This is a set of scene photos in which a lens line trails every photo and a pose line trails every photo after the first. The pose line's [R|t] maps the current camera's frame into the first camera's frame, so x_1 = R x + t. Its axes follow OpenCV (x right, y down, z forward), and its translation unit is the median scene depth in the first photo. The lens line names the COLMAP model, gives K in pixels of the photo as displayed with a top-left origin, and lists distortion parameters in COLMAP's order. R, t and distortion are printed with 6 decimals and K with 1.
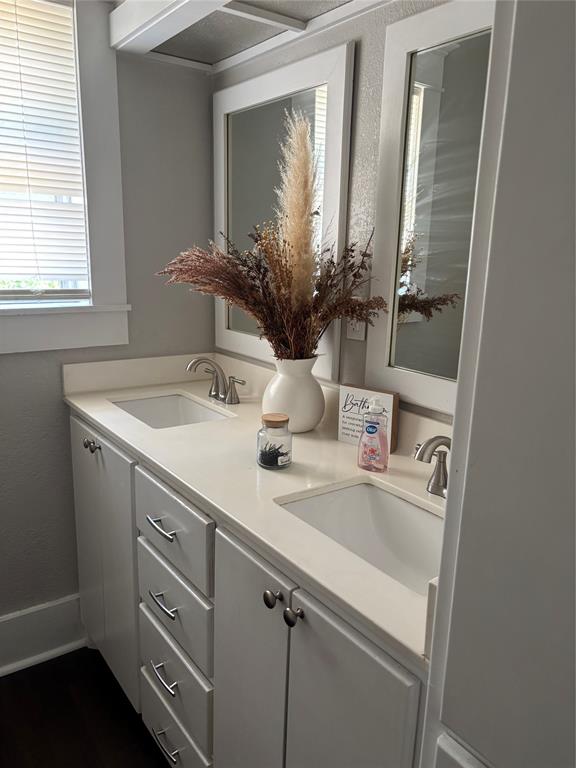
lens RADIAL K [[591.7, 0, 286.6], [0, 591.7, 387.2], [0, 0, 1]] dist [0.026712, -0.010896]
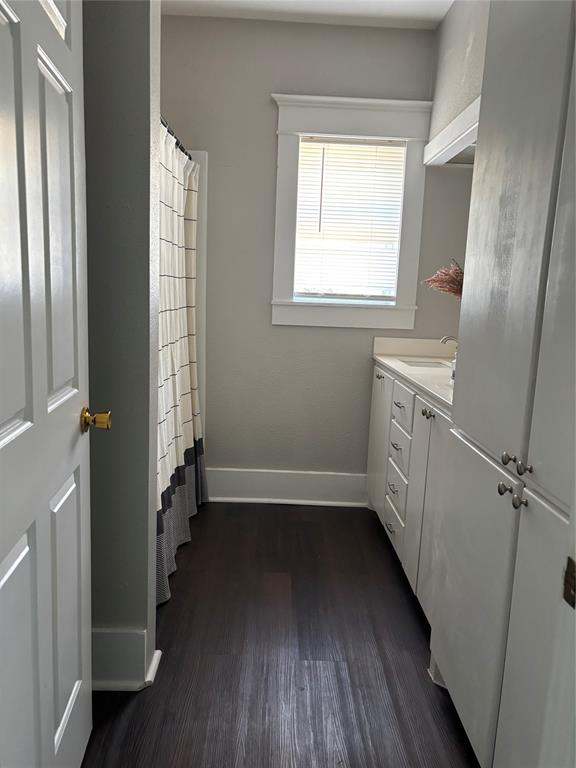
lens RADIAL K [[591.7, 0, 289.2], [0, 591.7, 384.3], [0, 0, 1]] dist [0.026712, -0.010896]
pose [[0.832359, 0.102723, -0.544634, 0.404274], [-0.152648, 0.987158, -0.047103, 0.232214], [0.532801, 0.122344, 0.837350, -0.627954]]
